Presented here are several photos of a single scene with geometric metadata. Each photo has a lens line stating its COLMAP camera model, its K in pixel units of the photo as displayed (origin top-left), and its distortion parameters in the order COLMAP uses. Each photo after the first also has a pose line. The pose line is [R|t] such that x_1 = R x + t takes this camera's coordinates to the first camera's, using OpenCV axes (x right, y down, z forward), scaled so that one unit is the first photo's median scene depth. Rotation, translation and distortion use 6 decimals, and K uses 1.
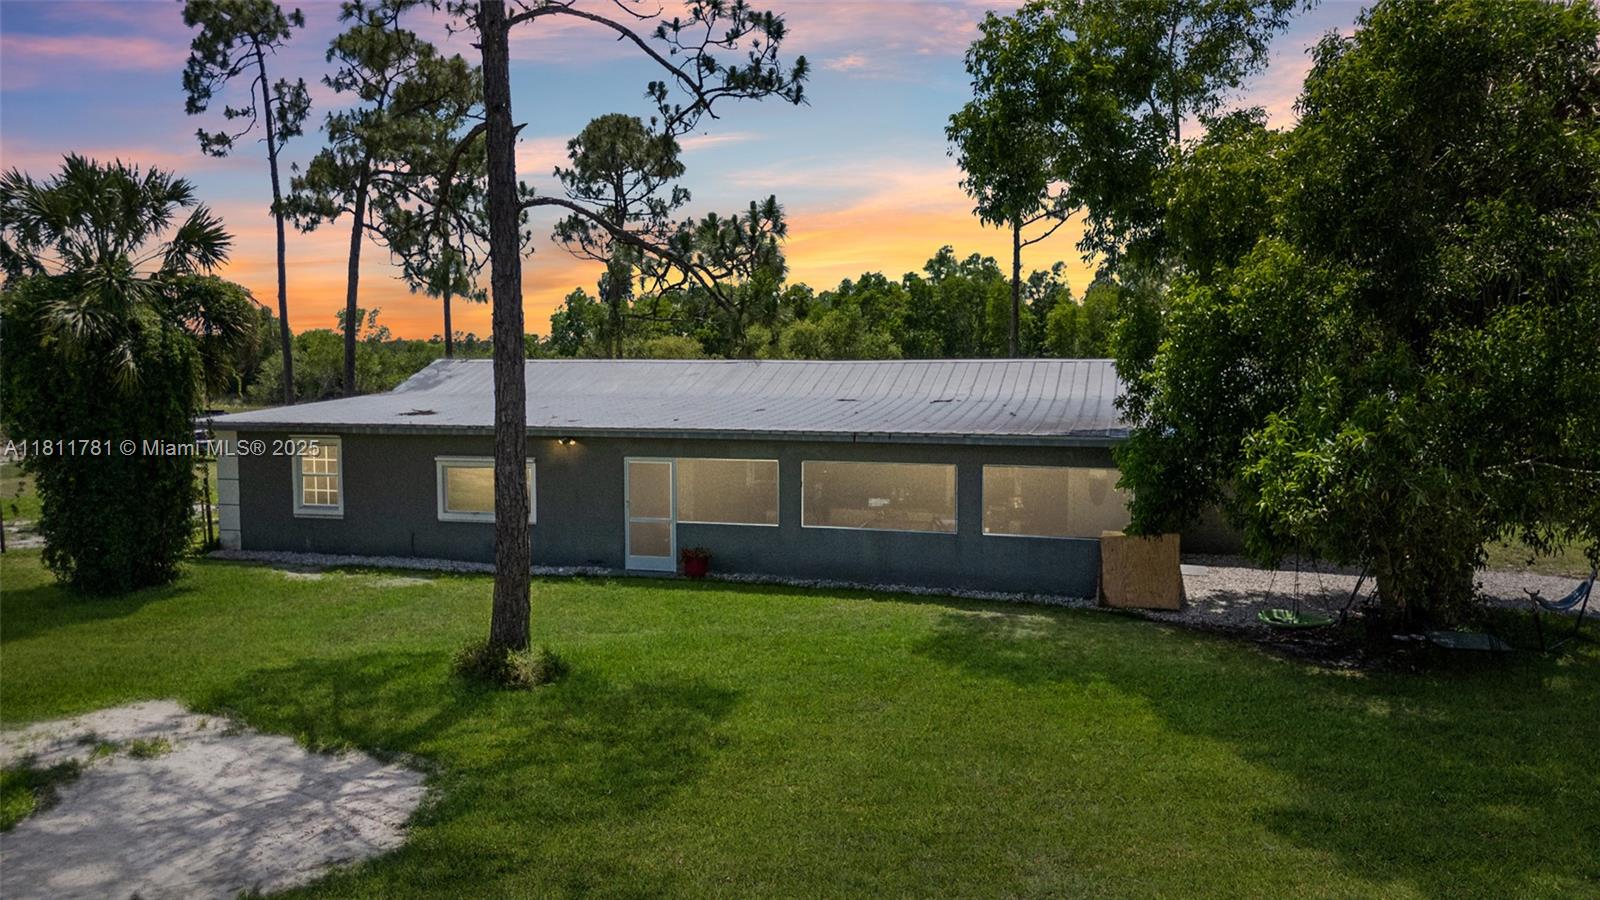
lens RADIAL K [[1181.8, 0, 800.0], [0, 1181.8, 450.0], [0, 0, 1]] dist [0.031512, -0.004699]
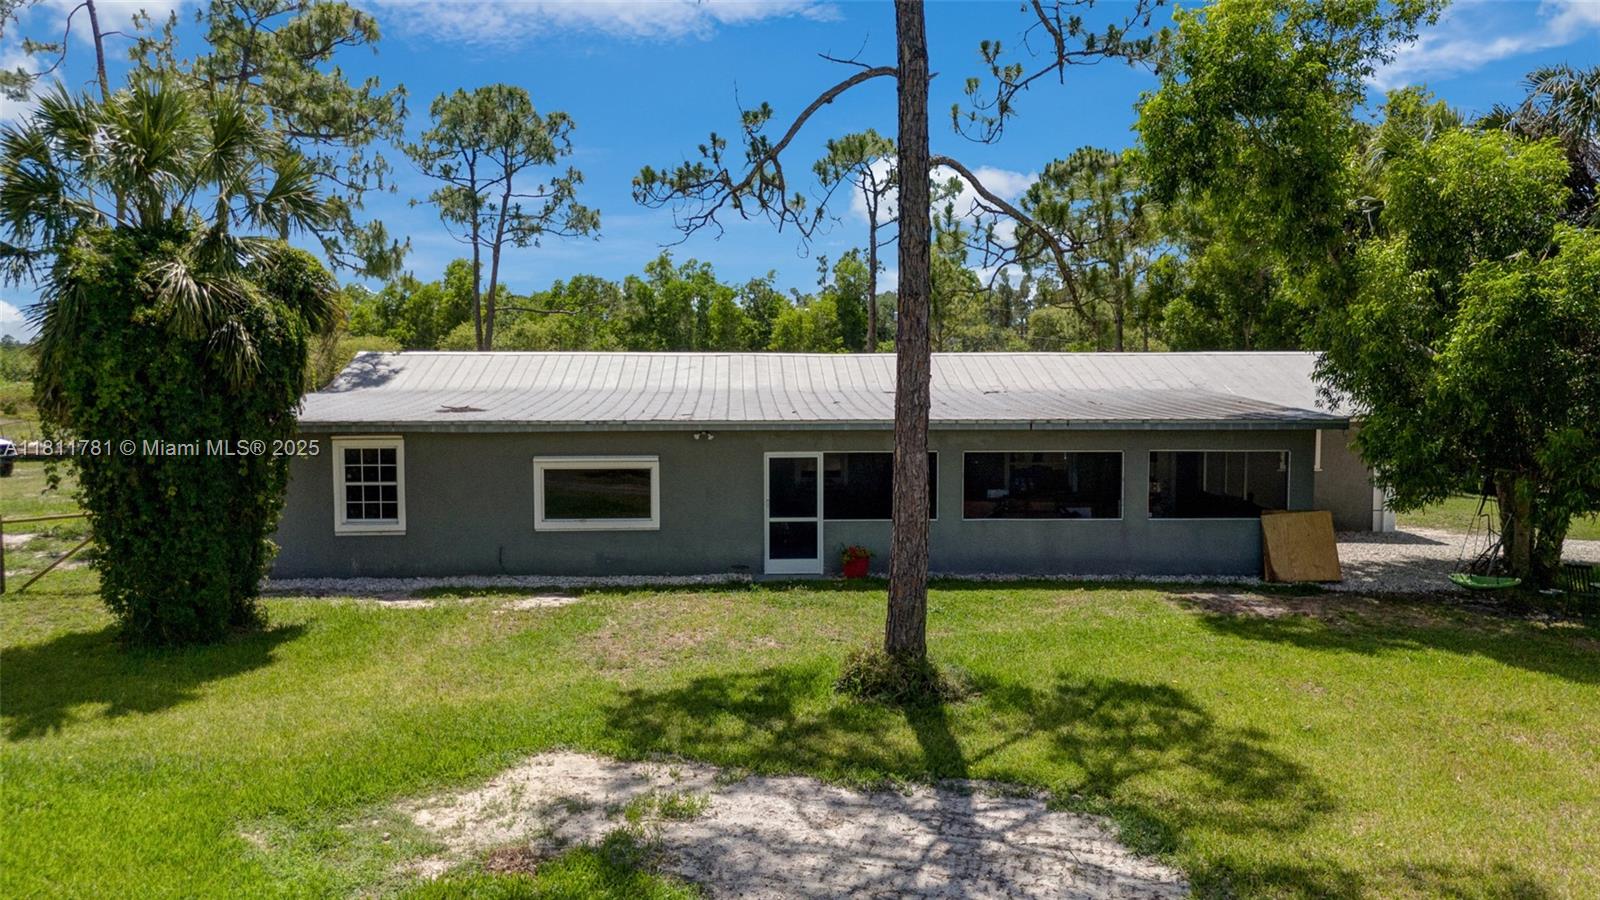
lens RADIAL K [[1177.1, 0, 800.0], [0, 1177.1, 450.0], [0, 0, 1]] dist [0.099180, -0.119561]
pose [[0.947981, -0.021733, 0.317584, -0.639181], [0.023994, 0.999707, -0.003209, 0.012081], [-0.317421, 0.010663, 0.948225, 0.187399]]
